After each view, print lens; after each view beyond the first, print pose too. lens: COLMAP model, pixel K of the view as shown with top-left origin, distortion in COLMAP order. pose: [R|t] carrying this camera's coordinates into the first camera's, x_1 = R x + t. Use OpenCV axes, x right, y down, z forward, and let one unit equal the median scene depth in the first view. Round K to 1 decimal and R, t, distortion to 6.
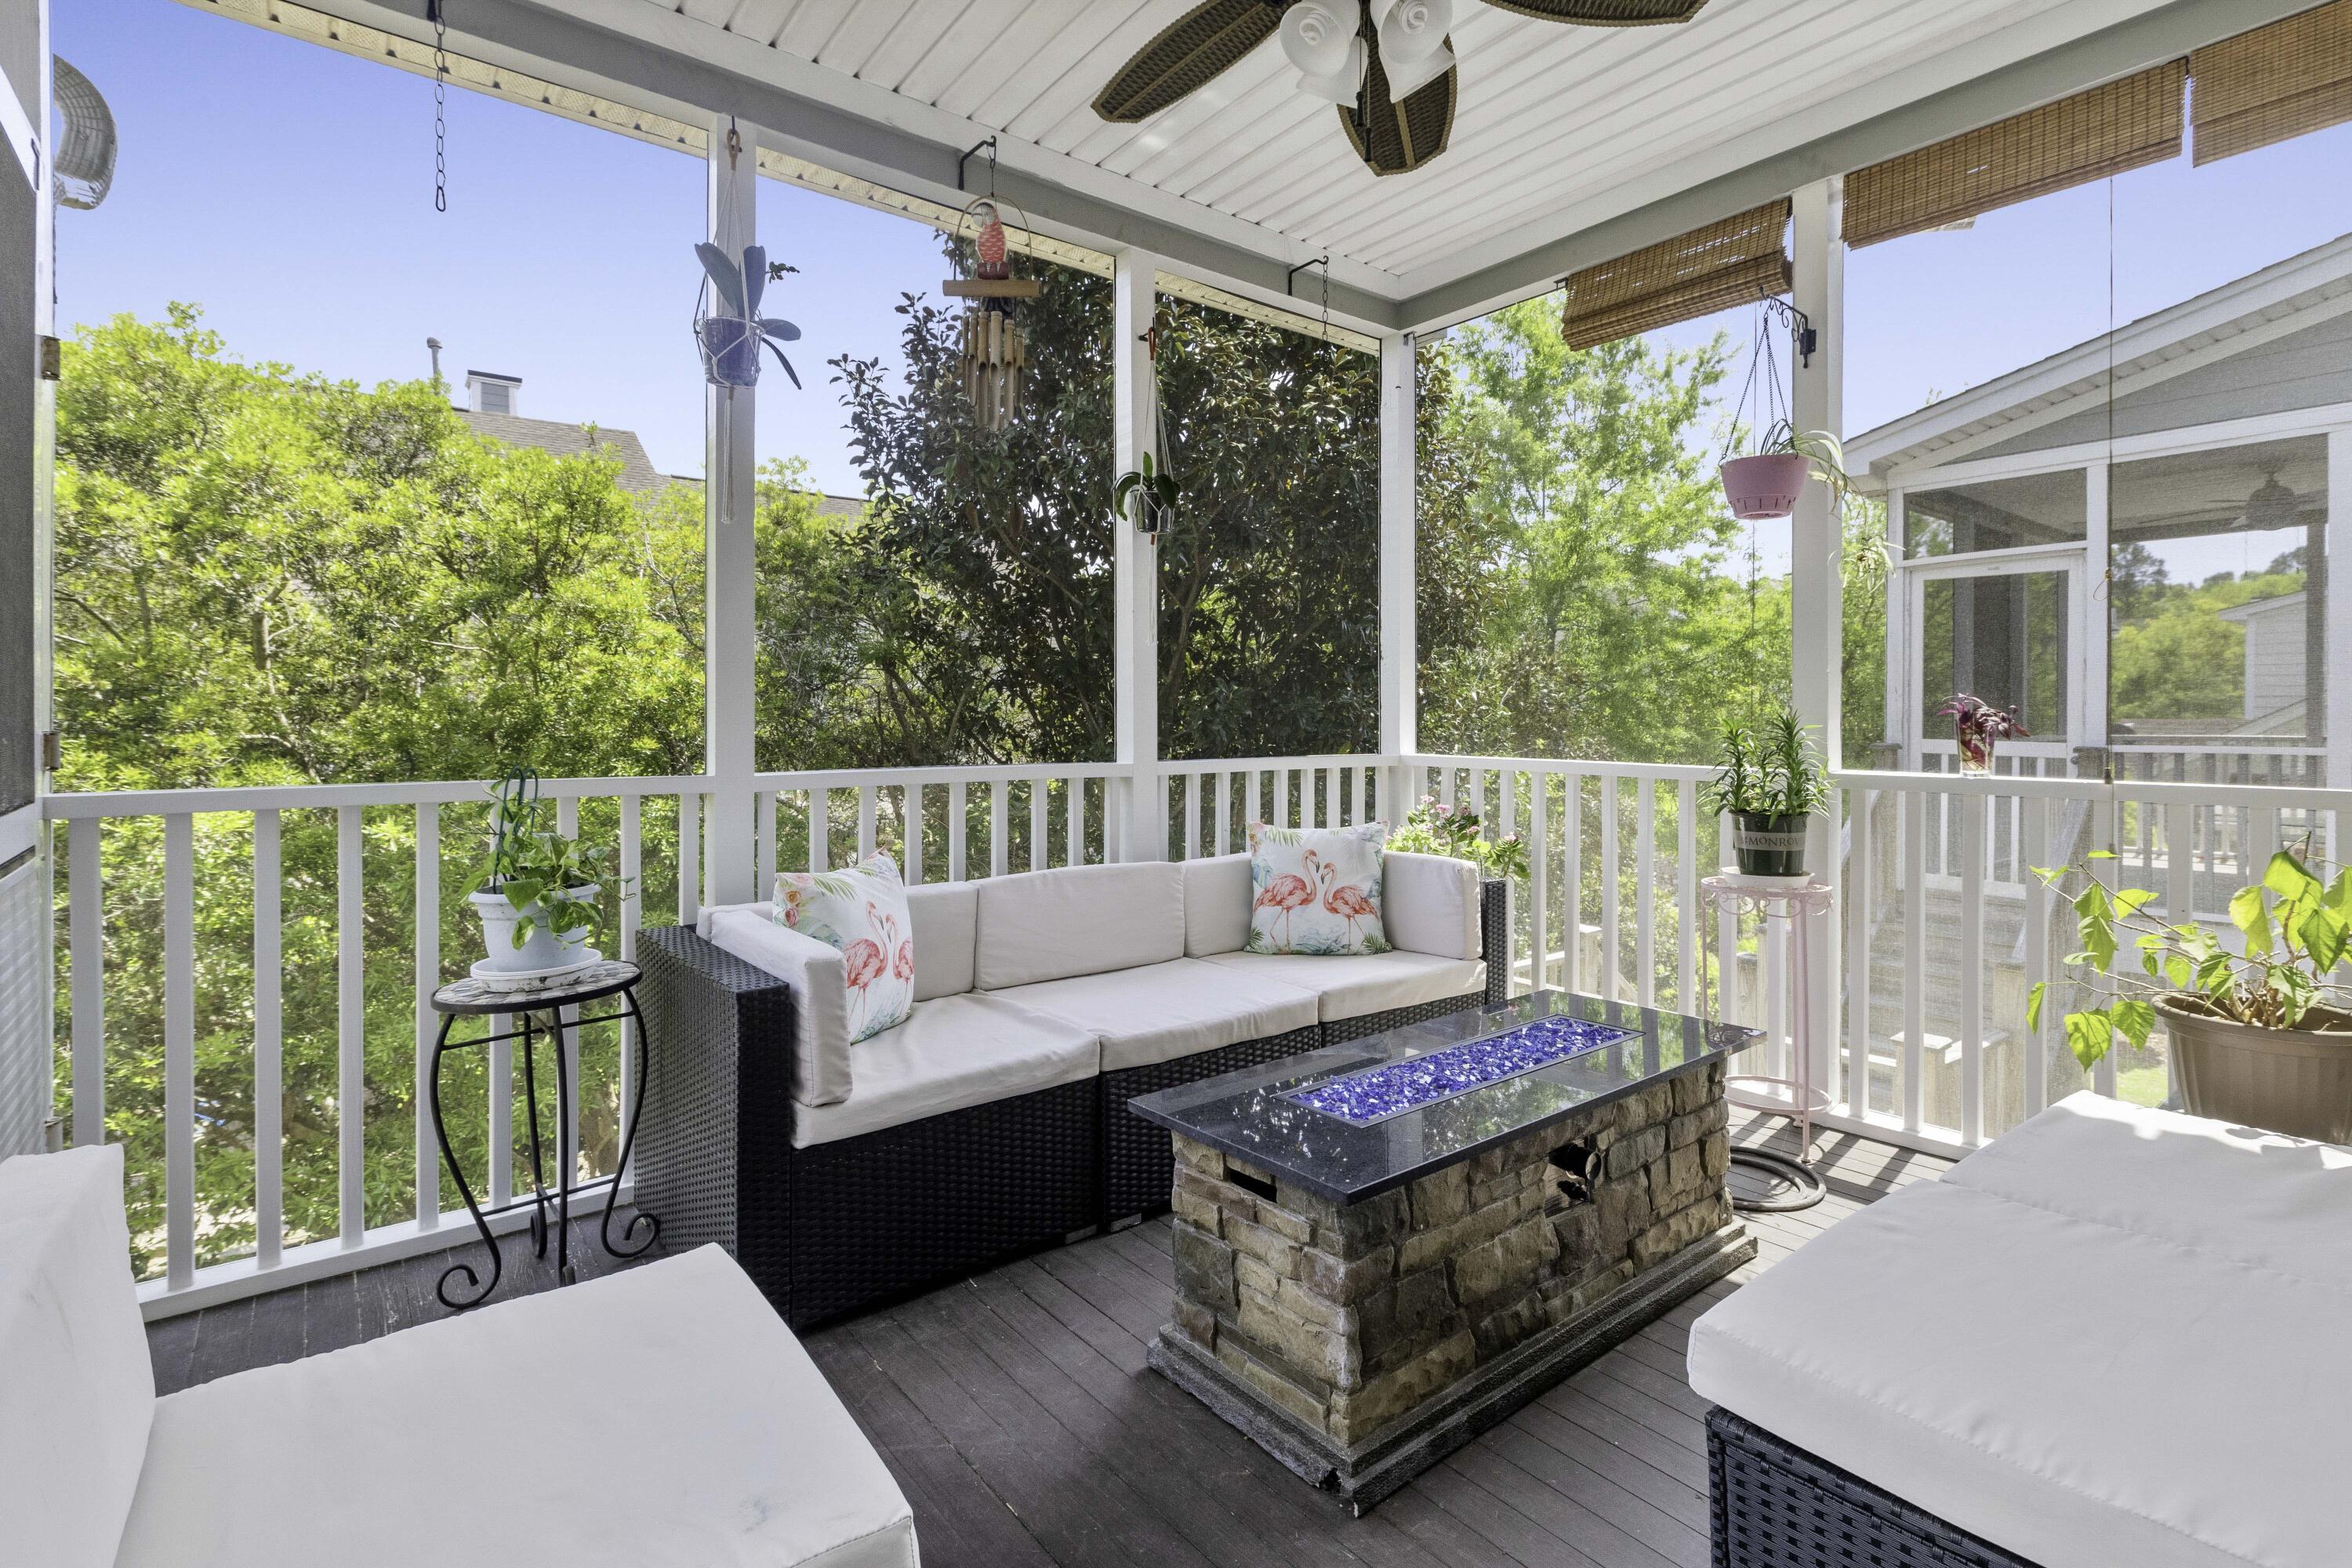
lens RADIAL K [[1106.1, 0, 1164.4], [0, 1106.1, 688.1], [0, 0, 1]] dist [0.002022, 0.000058]
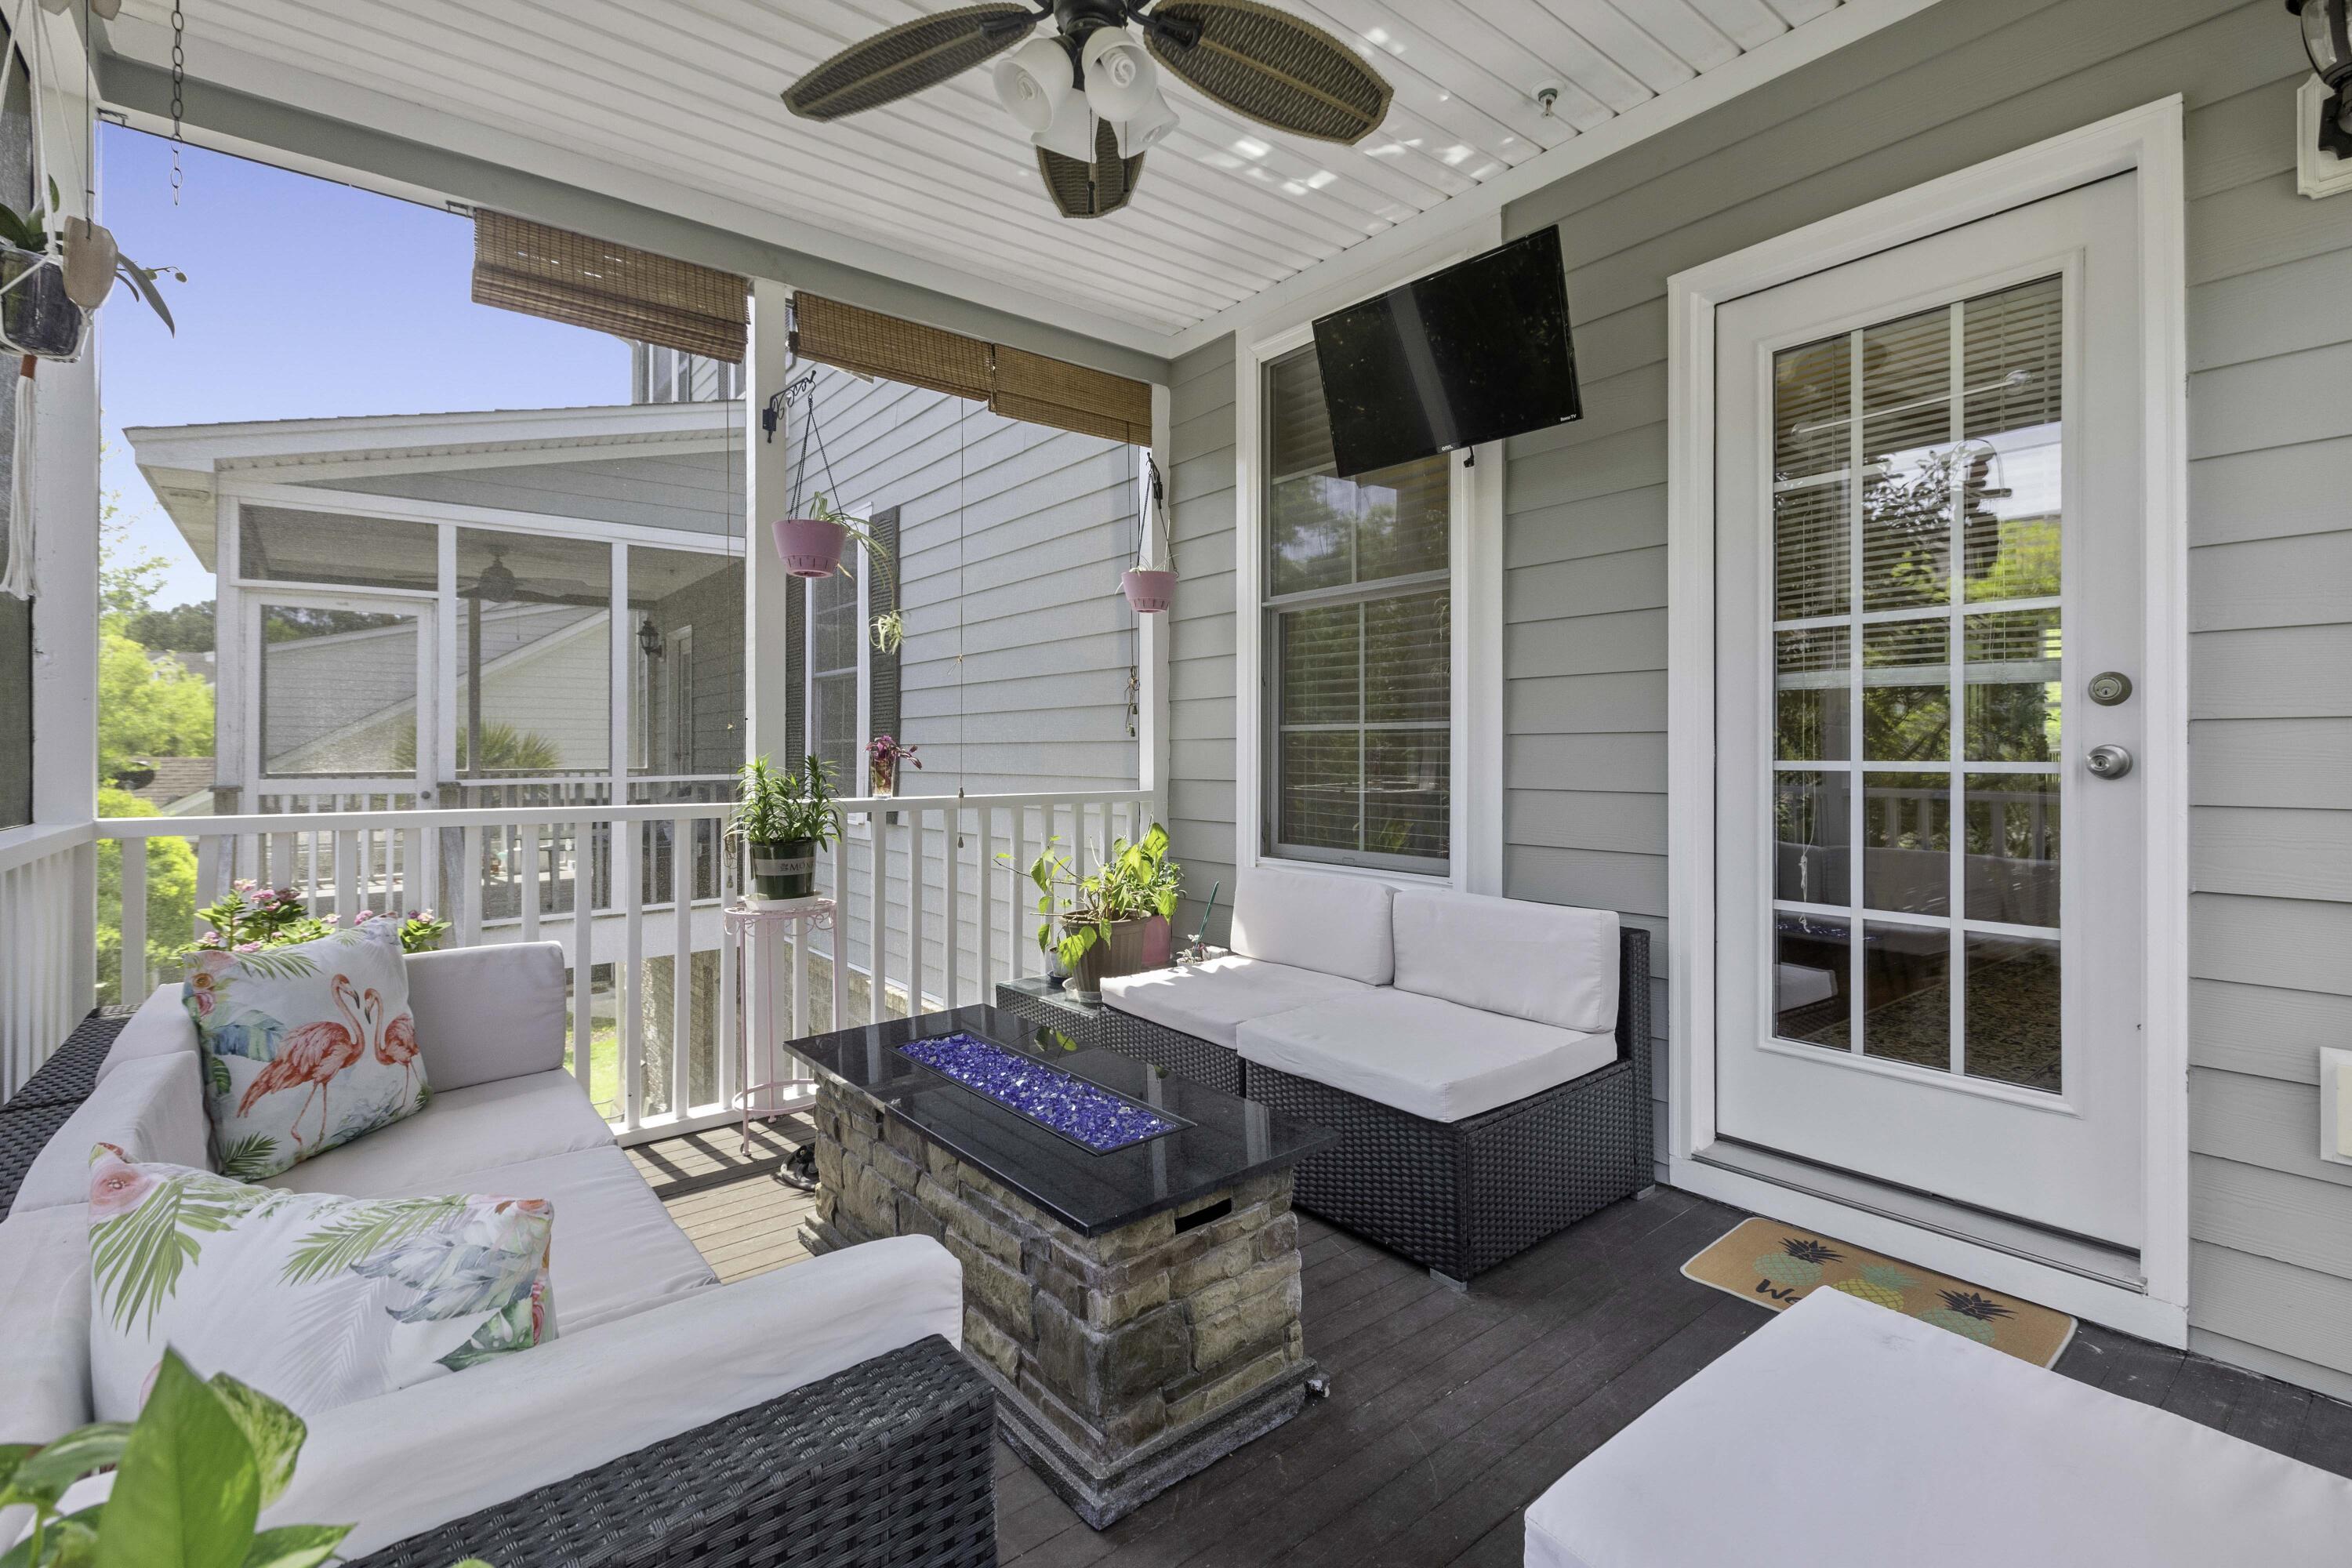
lens RADIAL K [[1065.3, 0, 1213.3], [0, 1065.3, 727.3], [0, 0, 1]] dist [0.001353, 0.000116]
pose [[-0.036028, 0.023316, 0.999079, -0.471837], [-0.025422, 0.999383, -0.024240, 0.011929], [-0.999027, -0.026272, -0.035413, 0.539369]]
